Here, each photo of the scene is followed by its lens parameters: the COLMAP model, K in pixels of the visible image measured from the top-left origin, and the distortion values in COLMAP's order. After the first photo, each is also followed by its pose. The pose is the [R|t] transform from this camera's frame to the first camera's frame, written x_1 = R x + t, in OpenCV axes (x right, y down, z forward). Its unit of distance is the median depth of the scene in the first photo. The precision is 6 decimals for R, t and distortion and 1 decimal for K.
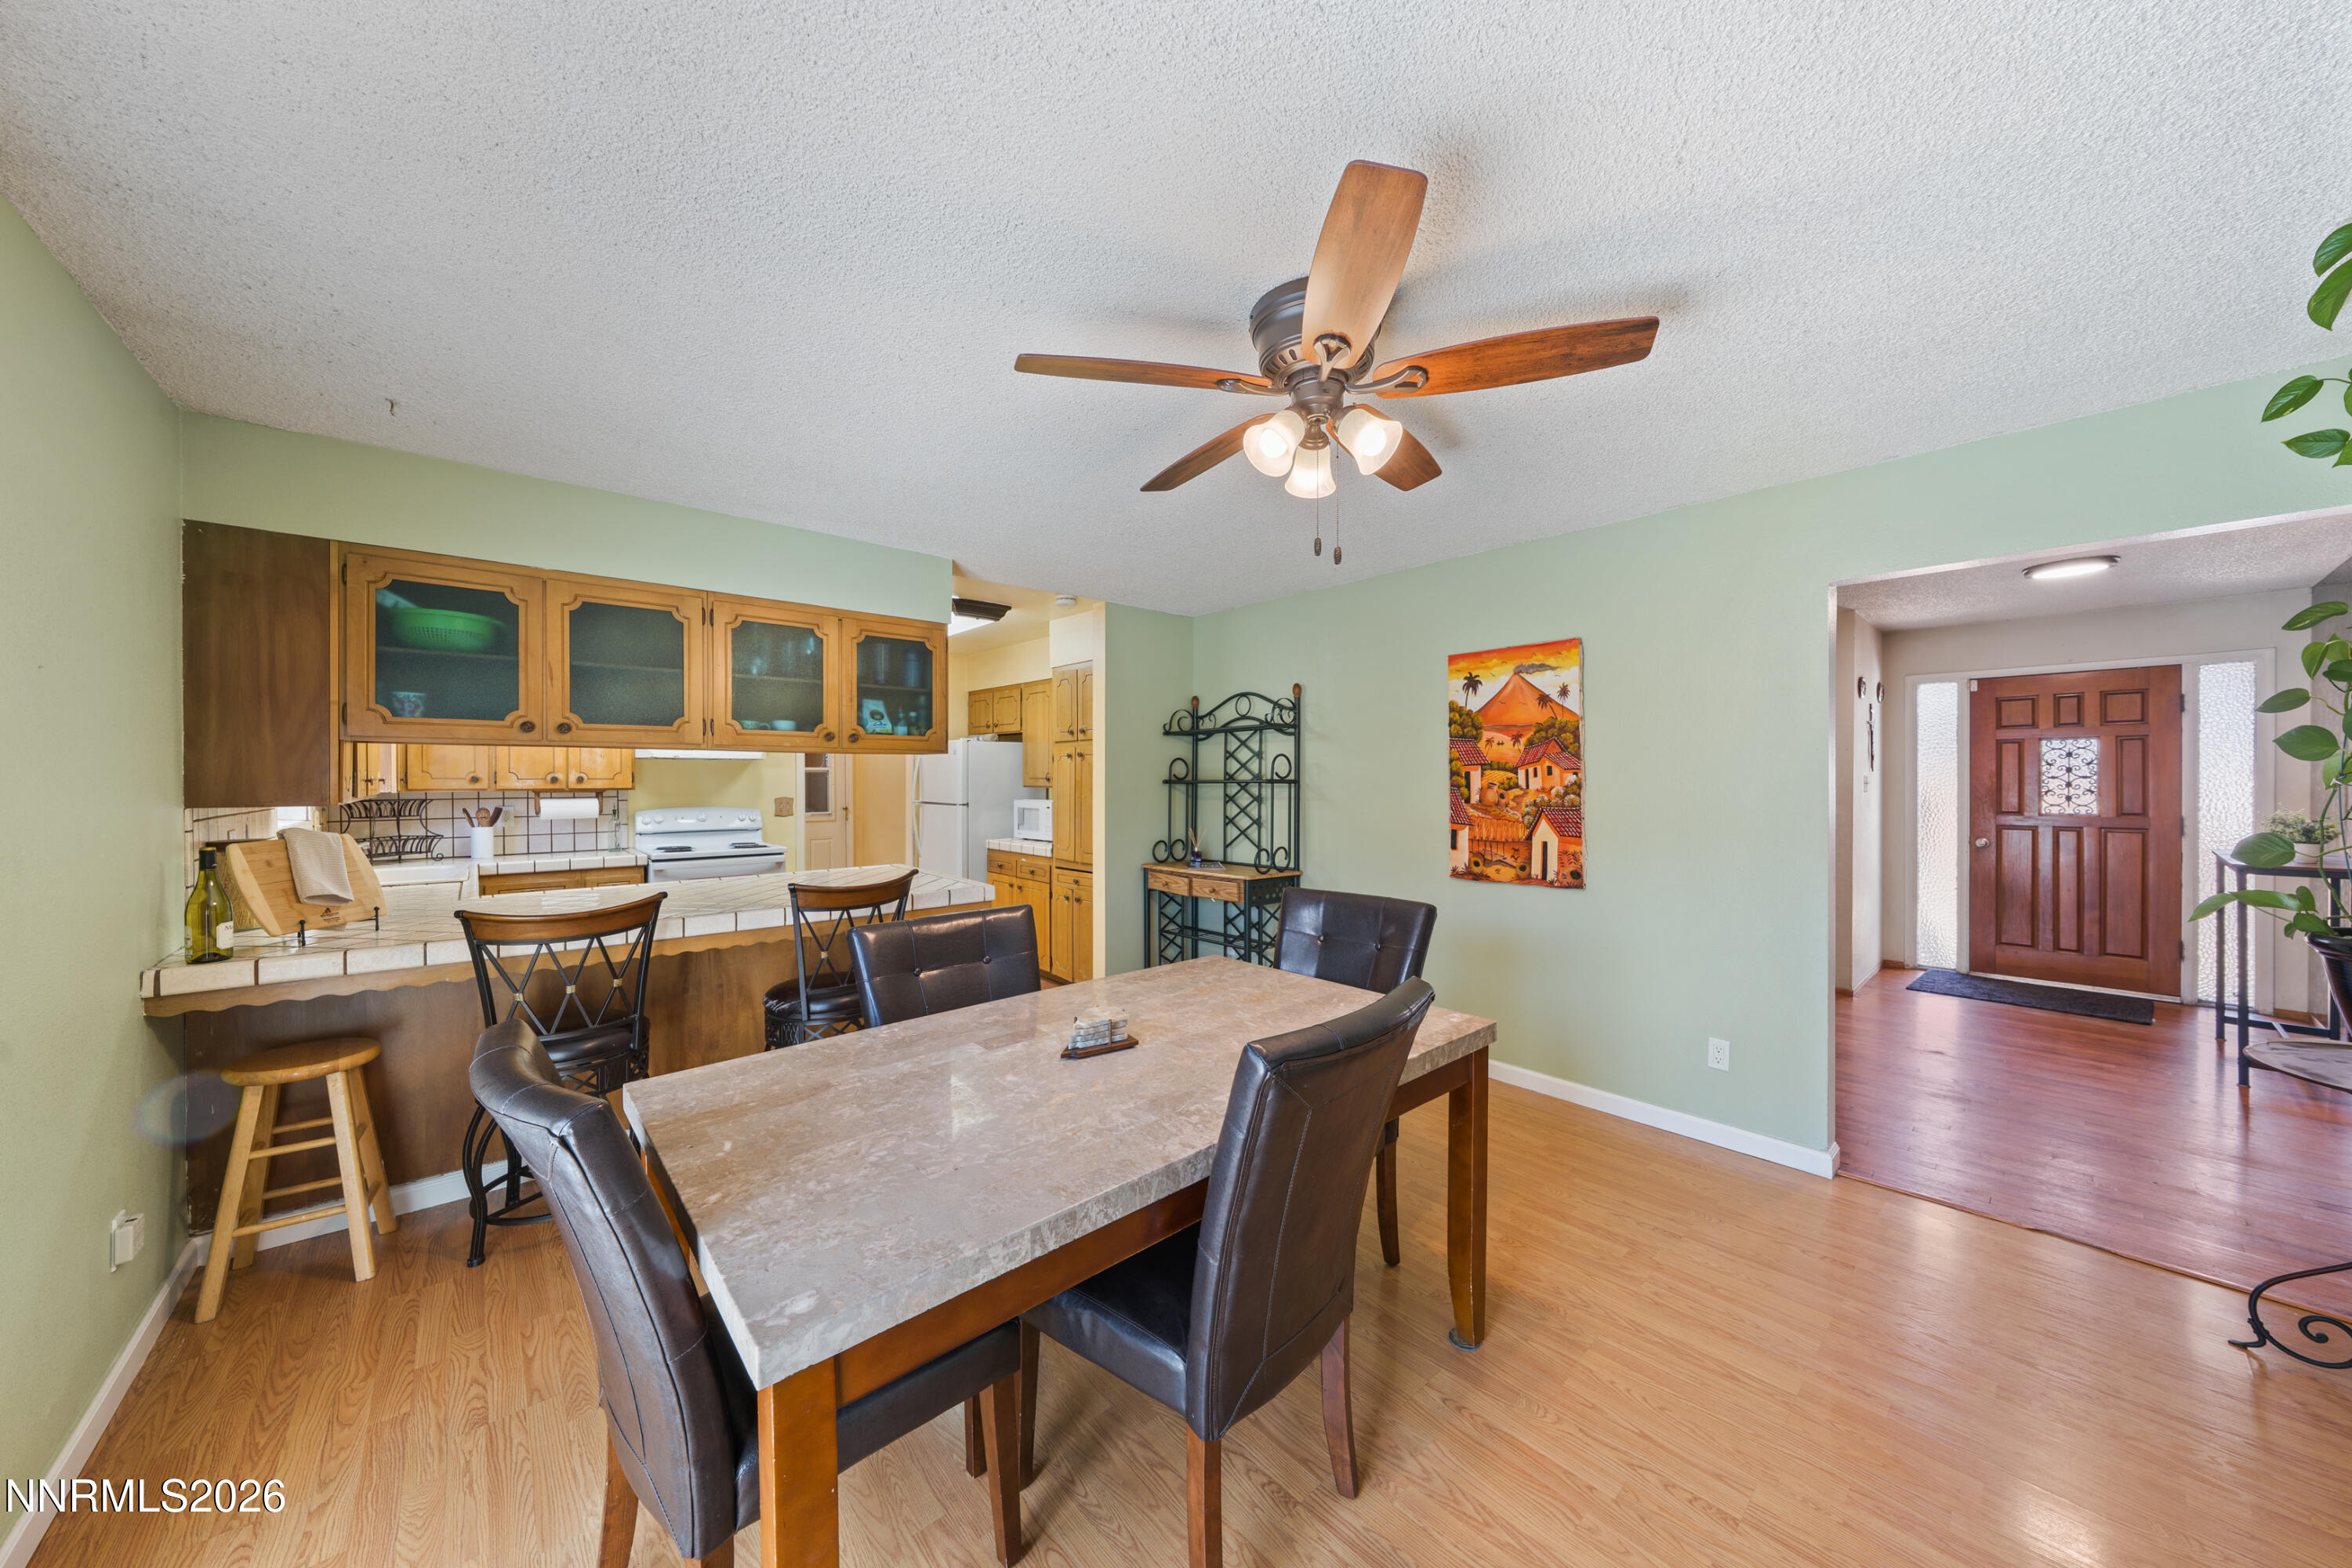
lens RADIAL K [[794.5, 0, 1176.3], [0, 794.5, 782.1], [0, 0, 1]] dist [-0.003994, 0.000246]
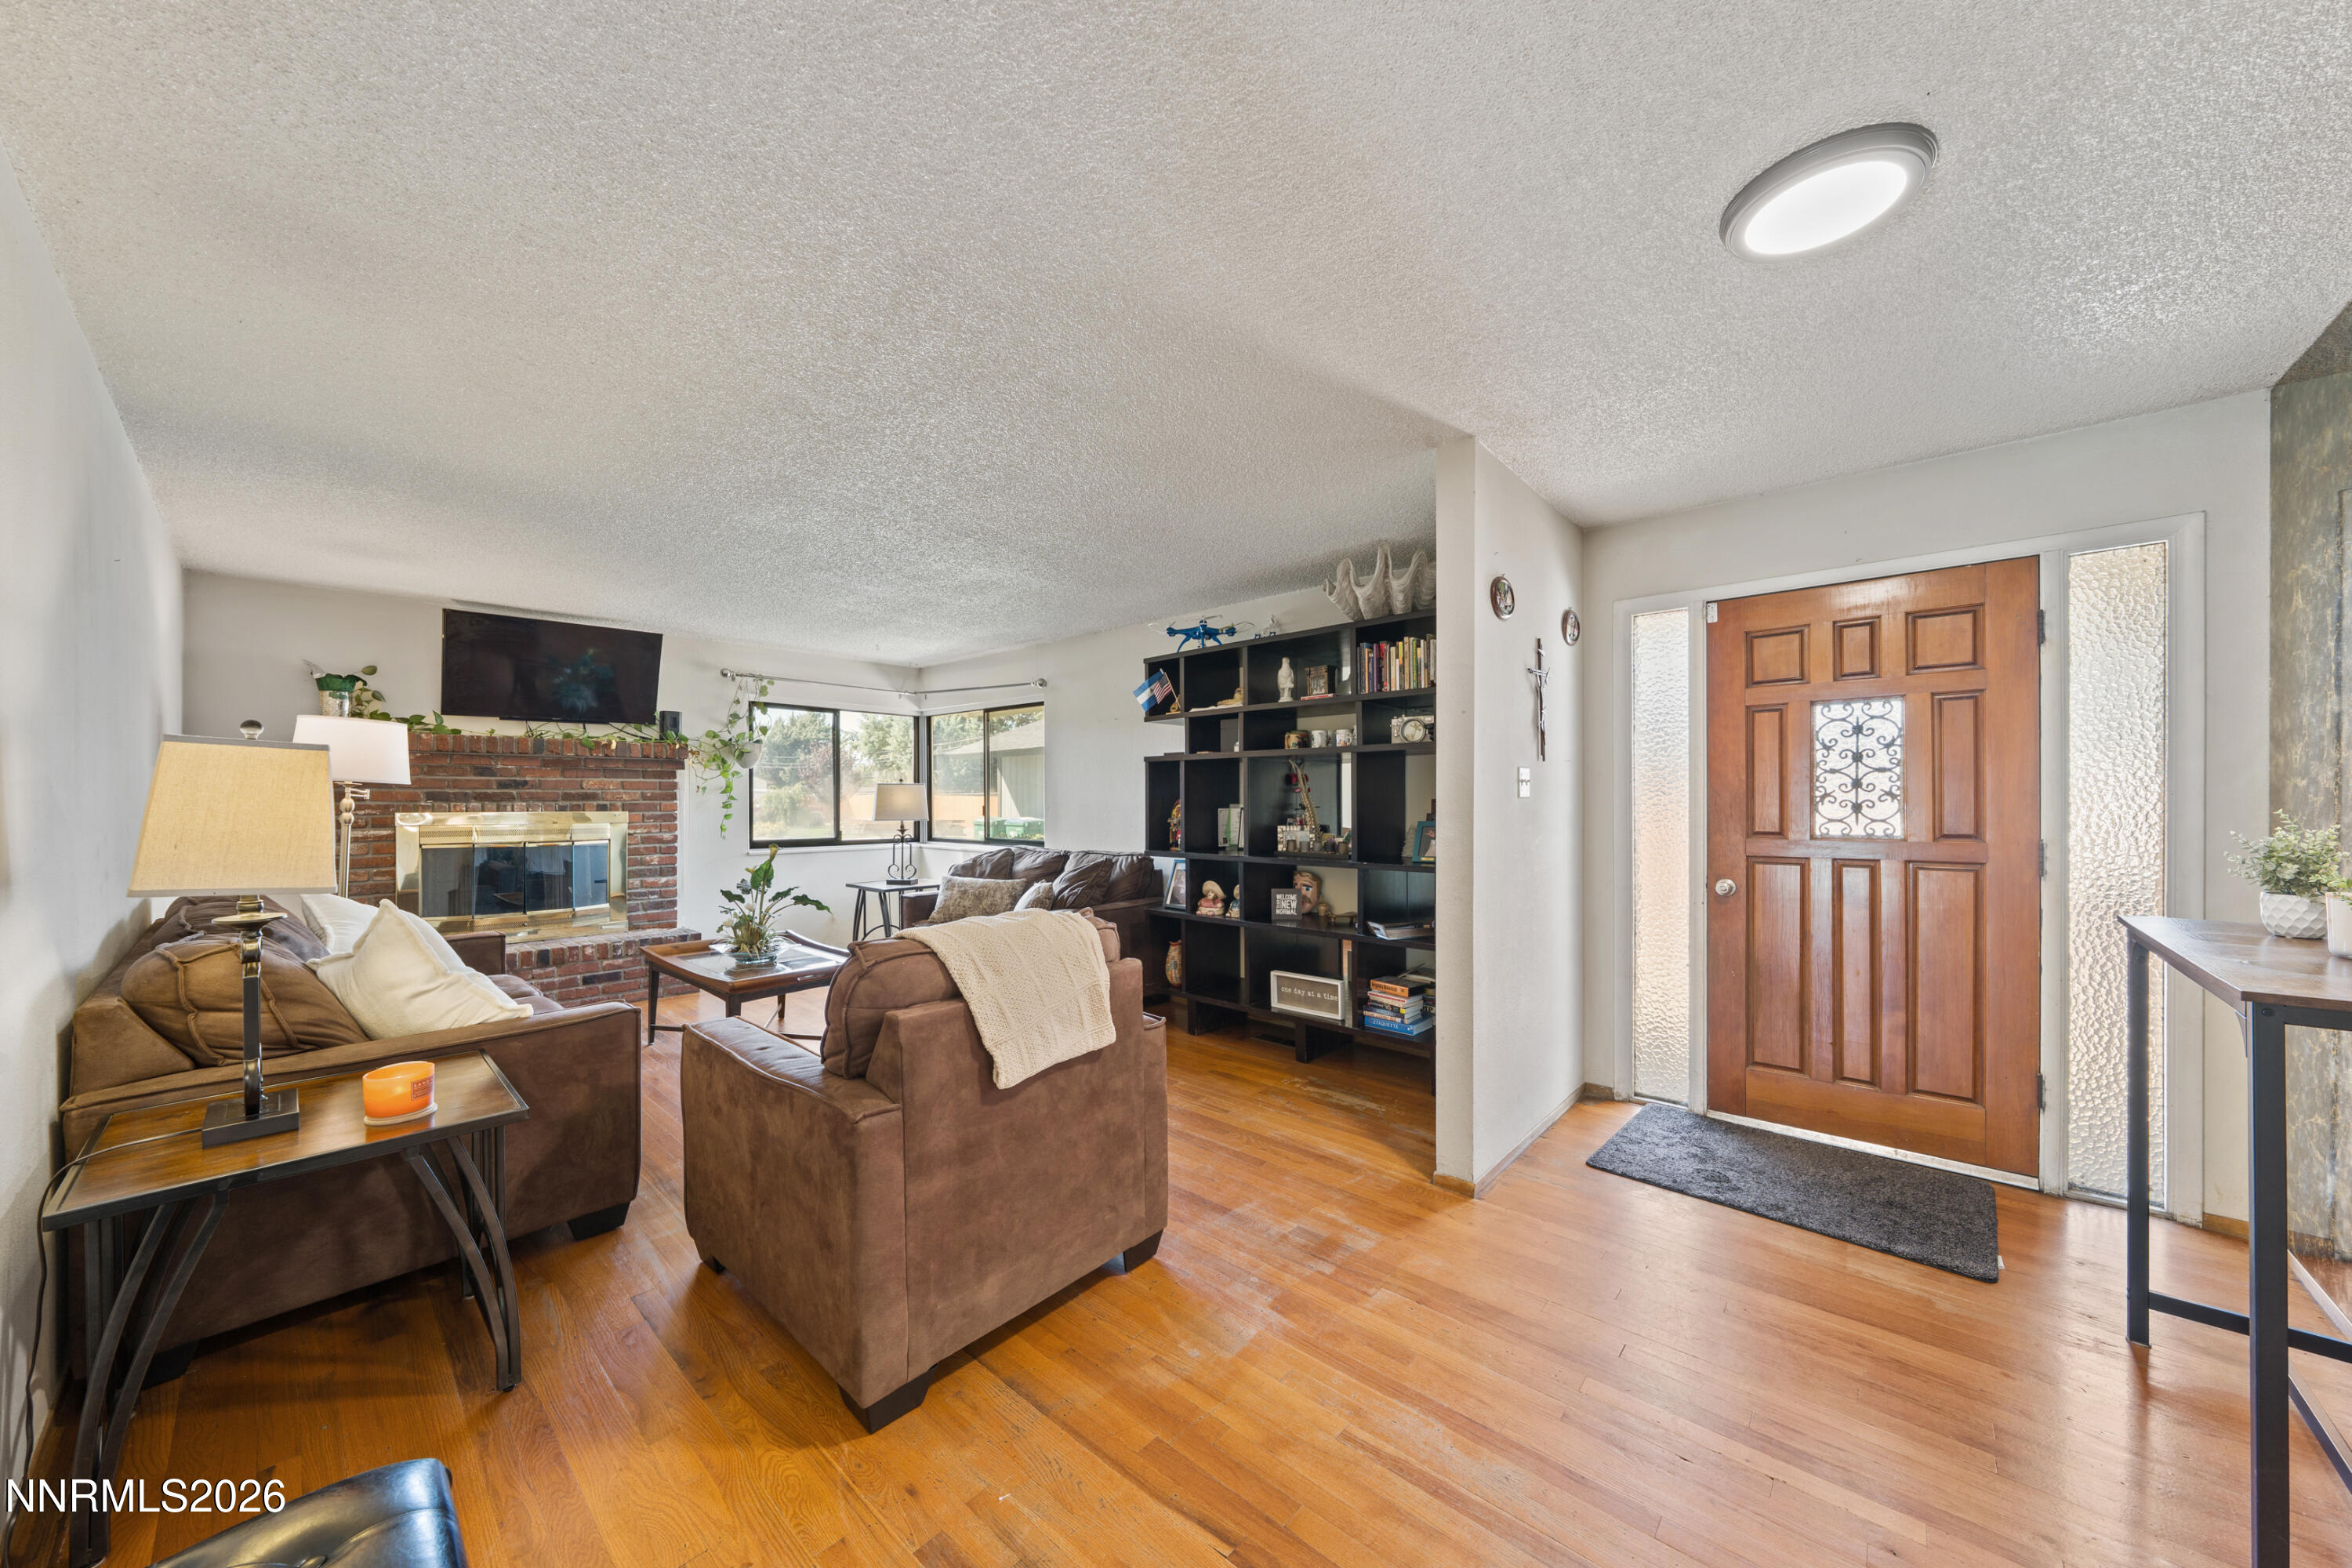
lens RADIAL K [[794.5, 0, 1194.6], [0, 794.5, 802.2], [0, 0, 1]] dist [-0.003994, 0.000246]
pose [[0.993665, -0.001213, 0.112376, 0.602833], [0.001140, 0.999999, 0.000710, 0.015400], [-0.112376, -0.000577, 0.993666, 0.498356]]
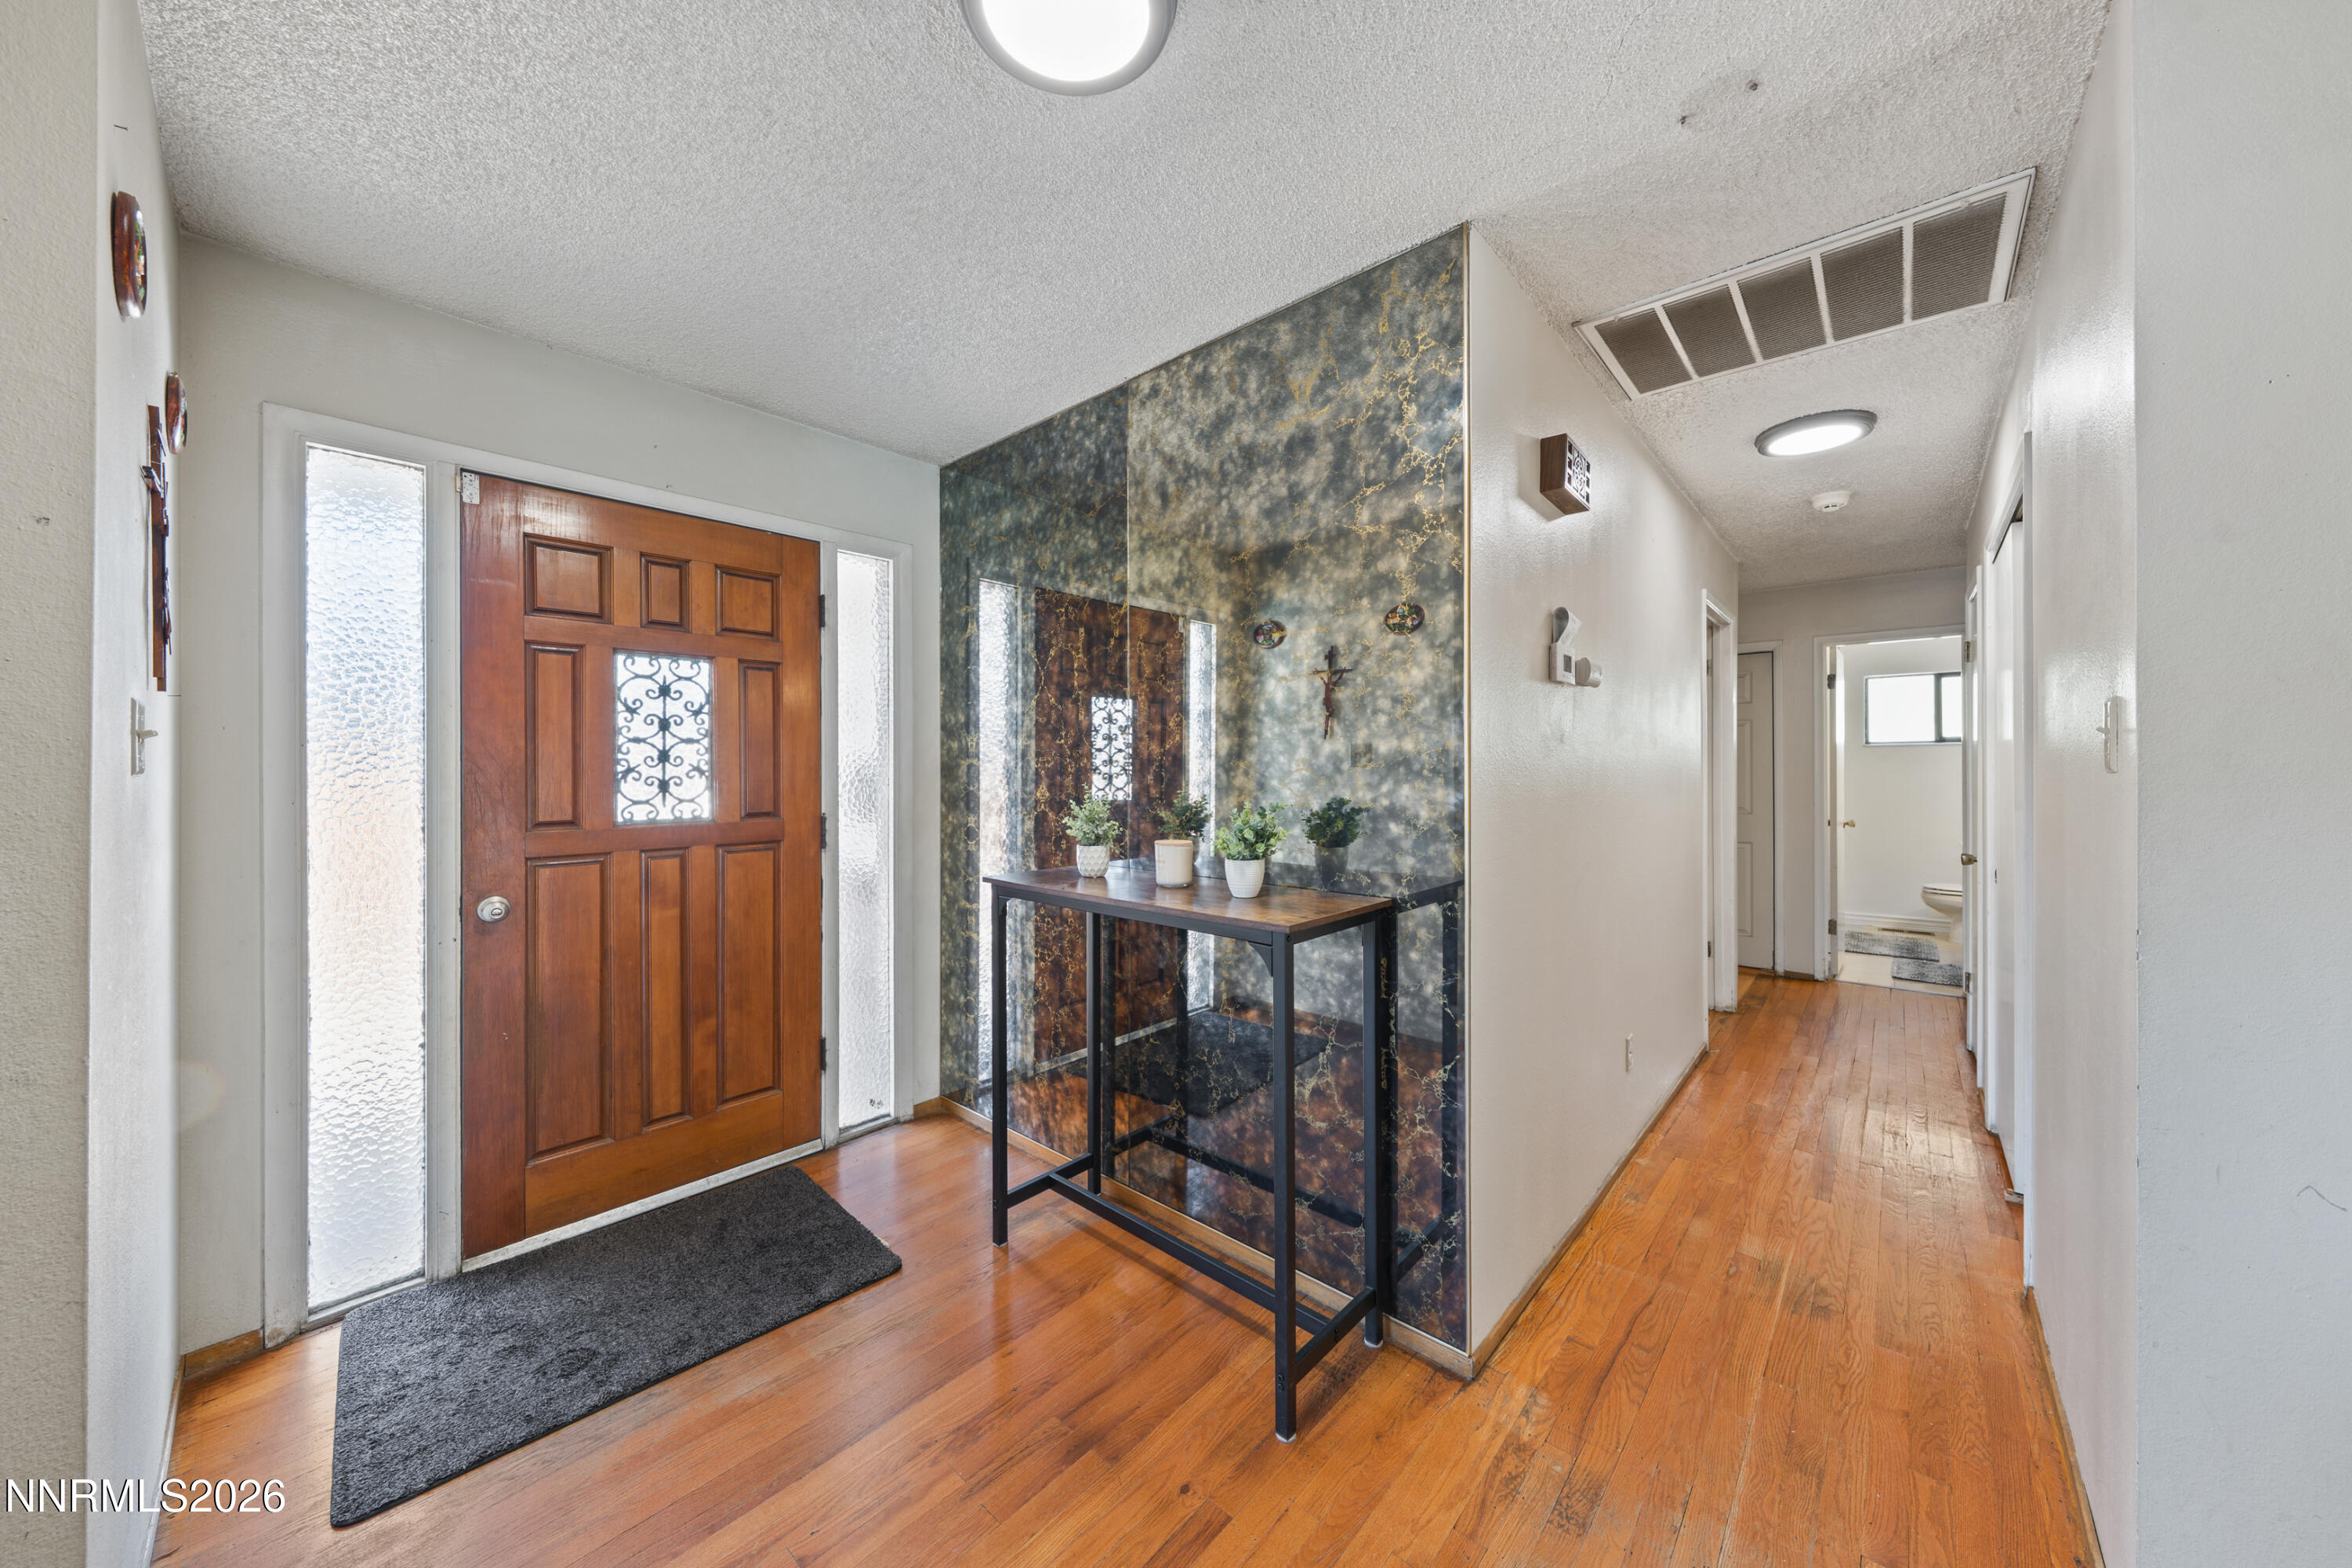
lens RADIAL K [[794.5, 0, 1171.8], [0, 794.5, 775.7], [0, 0, 1]] dist [-0.003994, 0.000246]
pose [[-0.085749, 0.006271, 0.996297, 0.645008], [0.013361, 0.999898, -0.005143, 0.020763], [-0.996227, 0.012871, -0.085824, 0.745760]]
